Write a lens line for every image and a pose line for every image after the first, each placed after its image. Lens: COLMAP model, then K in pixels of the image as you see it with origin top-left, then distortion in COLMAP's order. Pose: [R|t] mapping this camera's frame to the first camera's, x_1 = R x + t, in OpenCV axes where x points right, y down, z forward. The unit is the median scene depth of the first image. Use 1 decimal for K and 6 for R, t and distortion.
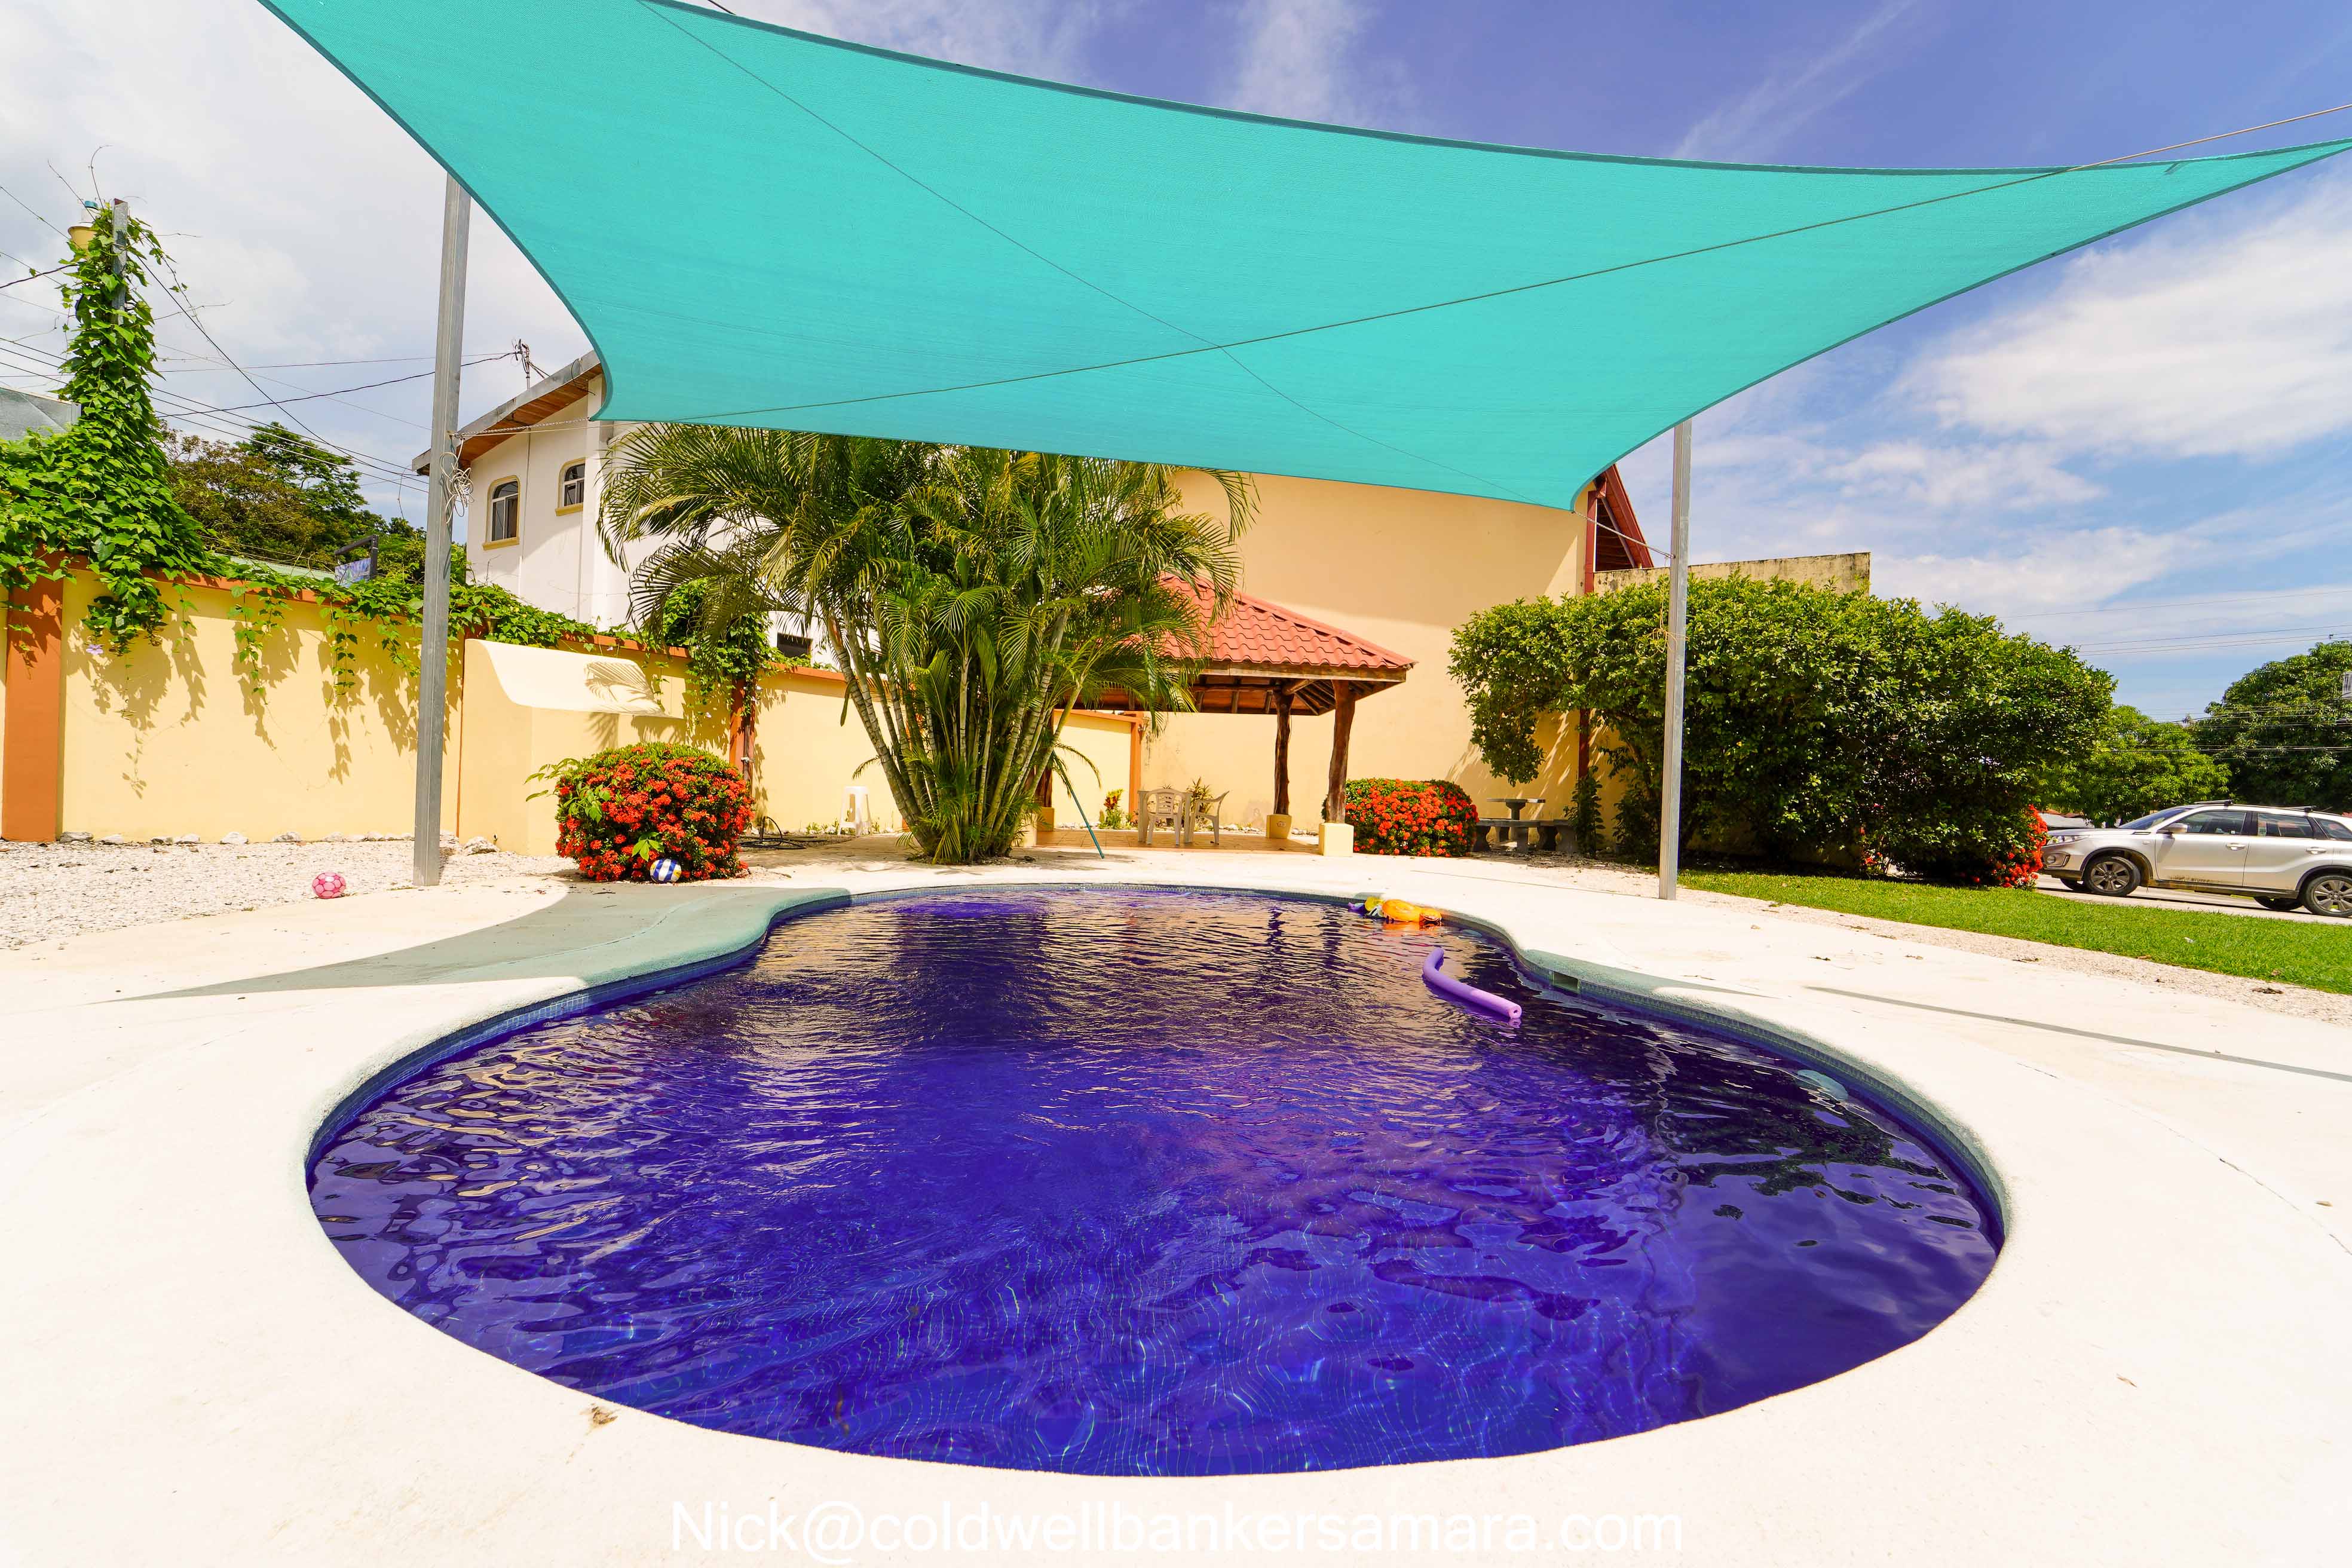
lens RADIAL K [[990.1, 0, 1193.2], [0, 990.1, 797.2], [0, 0, 1]] dist [-0.016898, -0.000511]
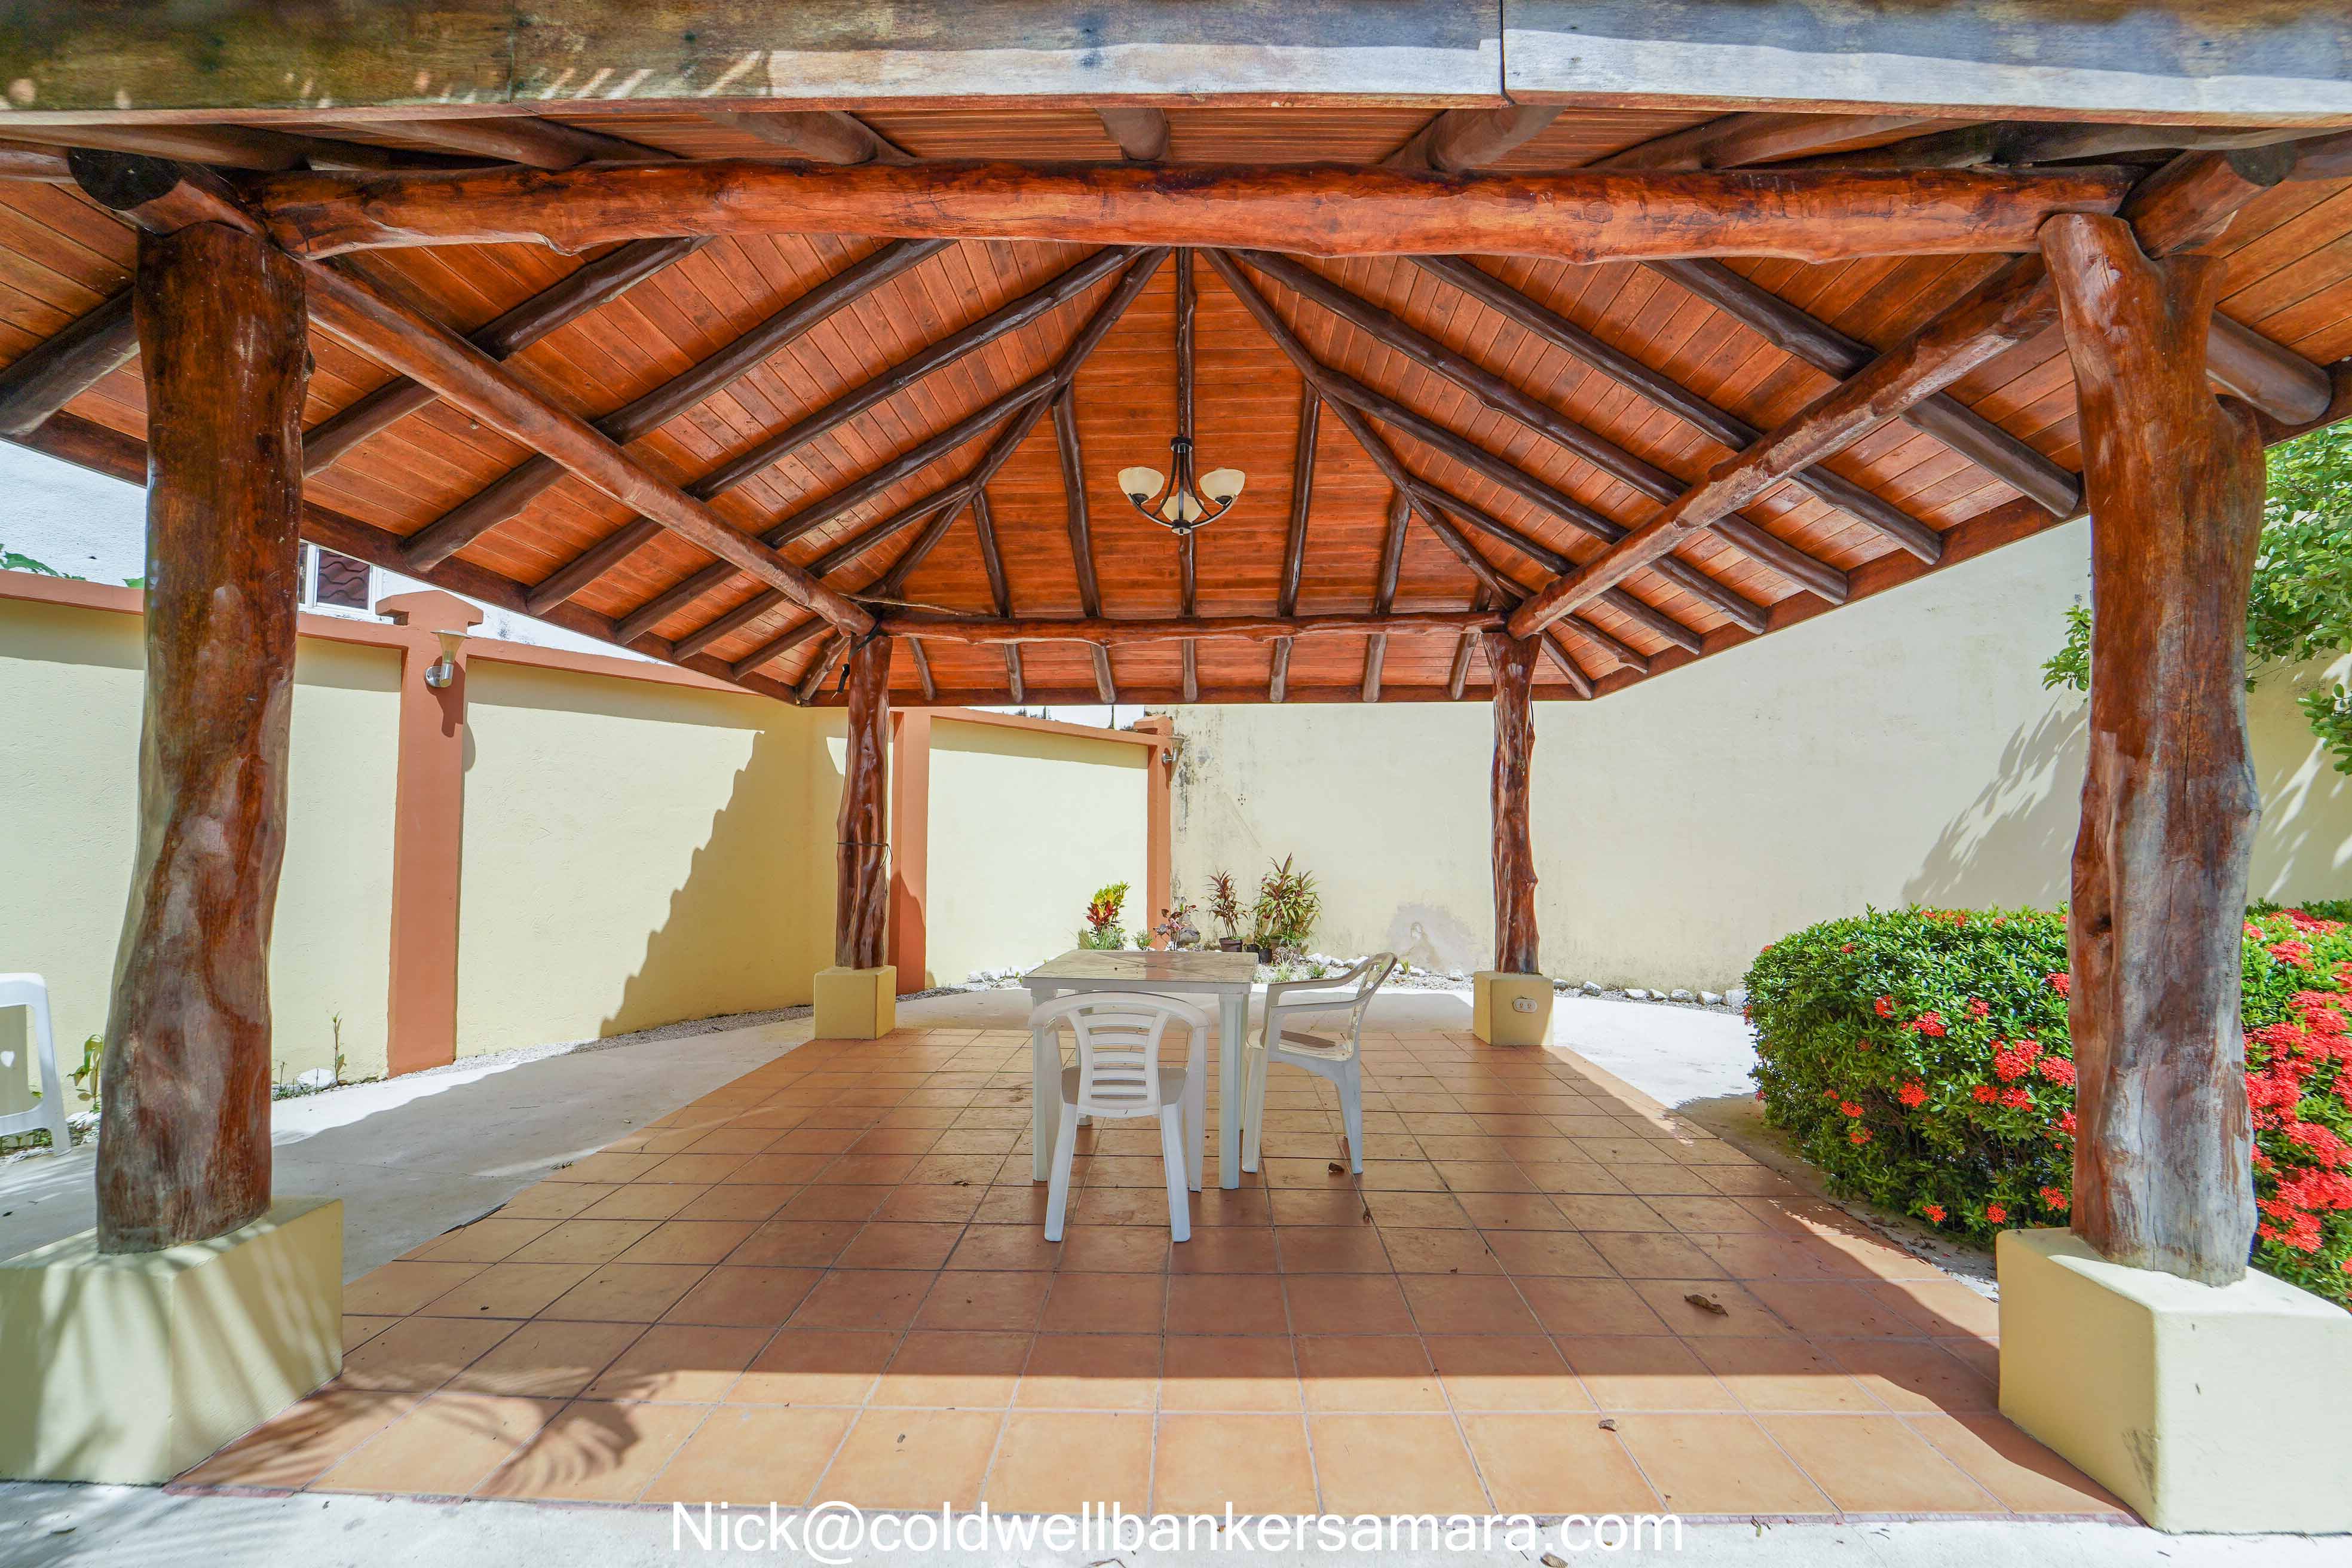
lens RADIAL K [[990.1, 0, 1193.2], [0, 990.1, 797.2], [0, 0, 1]] dist [-0.016898, -0.000511]
pose [[0.994504, -0.036287, -0.098208, 0.009305], [0.032565, 0.998699, -0.039242, -0.034969], [0.099505, 0.035828, 0.994392, 0.601152]]
